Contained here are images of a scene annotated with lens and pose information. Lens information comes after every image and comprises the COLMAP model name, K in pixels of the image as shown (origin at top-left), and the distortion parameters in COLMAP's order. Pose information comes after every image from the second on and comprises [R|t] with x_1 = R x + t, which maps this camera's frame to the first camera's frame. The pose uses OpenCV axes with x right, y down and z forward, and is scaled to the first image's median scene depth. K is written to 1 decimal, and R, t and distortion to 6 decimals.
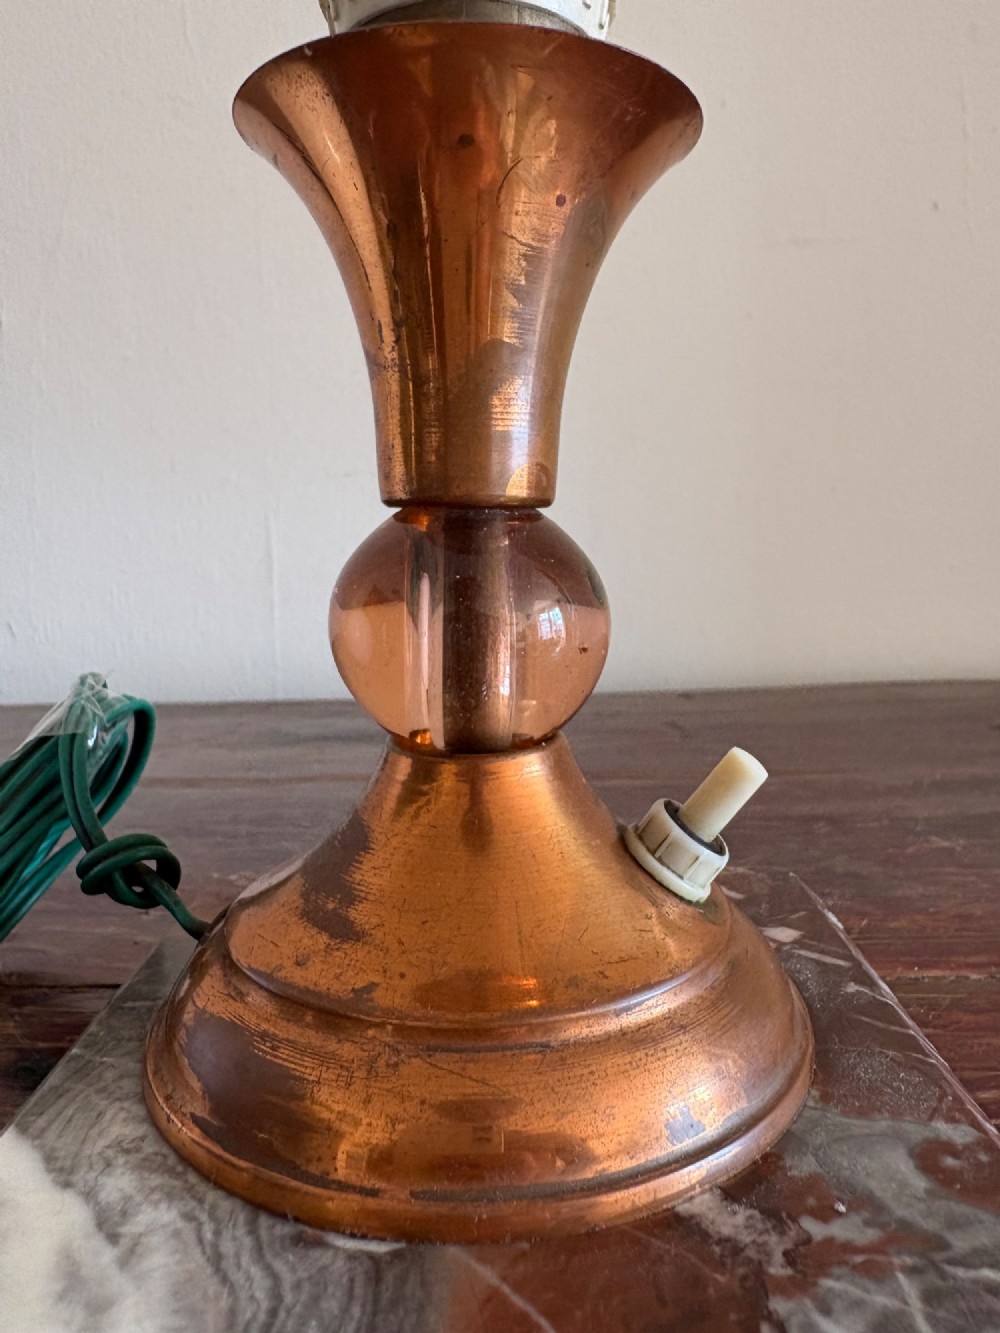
lens RADIAL K [[989.8, 0, 494.4], [0, 989.8, 630.7], [0, 0, 1]] dist [0.005815, 0.000052]
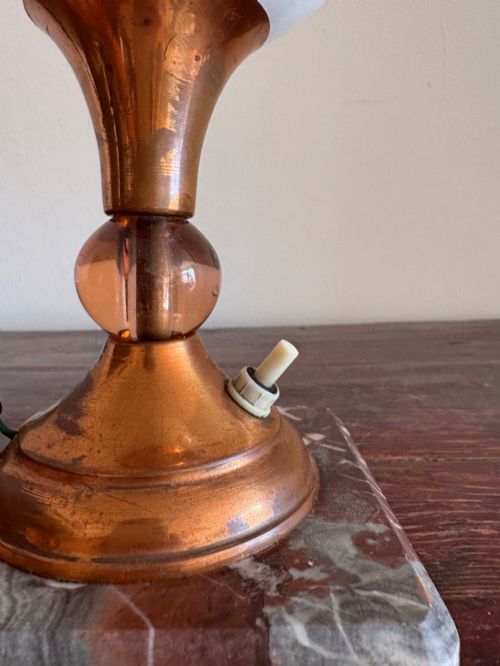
lens RADIAL K [[494.5, 0, 247.2], [0, 494.5, 315.1], [0, 0, 1]] dist [0.005815, 0.000052]
pose [[0.999066, 0.008392, 0.042393, 0.147208], [-0.009580, 0.999564, 0.027918, 0.047569], [-0.042140, -0.028298, 0.998711, 0.022661]]
